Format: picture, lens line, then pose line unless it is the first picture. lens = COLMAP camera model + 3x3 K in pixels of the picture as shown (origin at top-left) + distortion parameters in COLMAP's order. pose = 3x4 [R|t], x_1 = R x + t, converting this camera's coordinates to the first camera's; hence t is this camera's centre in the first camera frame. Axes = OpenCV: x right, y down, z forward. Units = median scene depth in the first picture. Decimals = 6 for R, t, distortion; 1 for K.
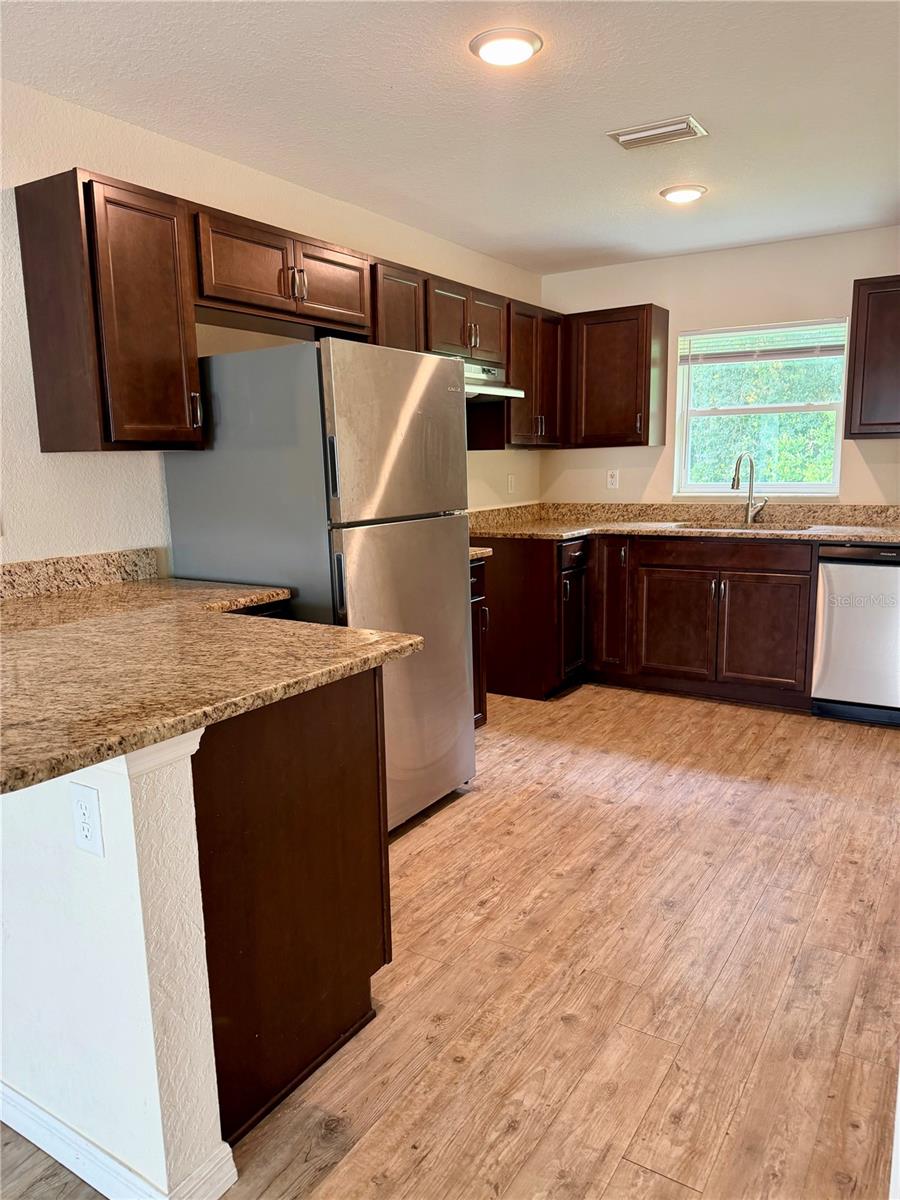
lens RADIAL K [[839.9, 0, 450.0], [0, 839.9, 600.0], [0, 0, 1]] dist [0.192242, -0.388210]
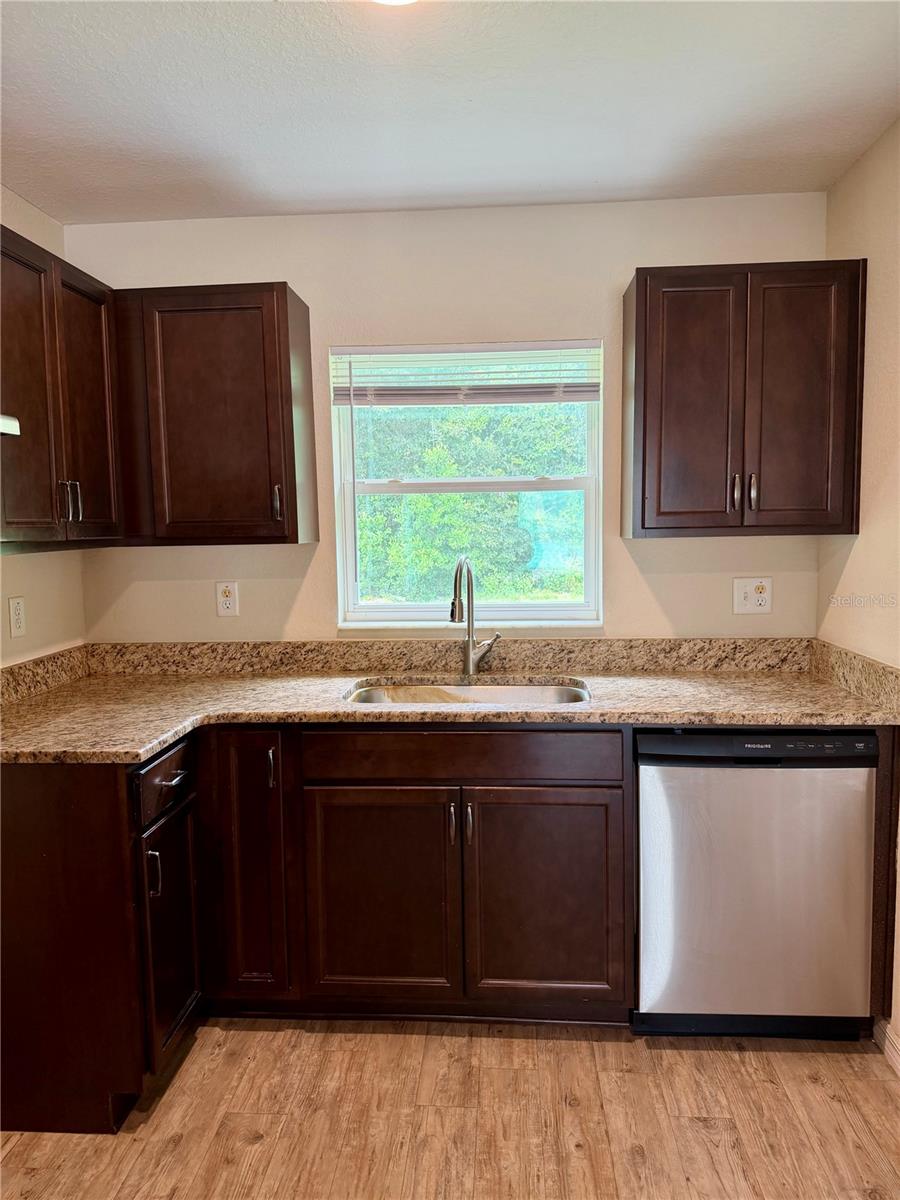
lens RADIAL K [[838.8, 0, 450.0], [0, 838.8, 600.0], [0, 0, 1]] dist [0.074499, -0.101617]
pose [[0.880632, -0.040727, 0.472048, 0.067349], [0.079734, 0.994829, -0.062916, -0.106639], [-0.467045, 0.093044, 0.879325, 0.502268]]
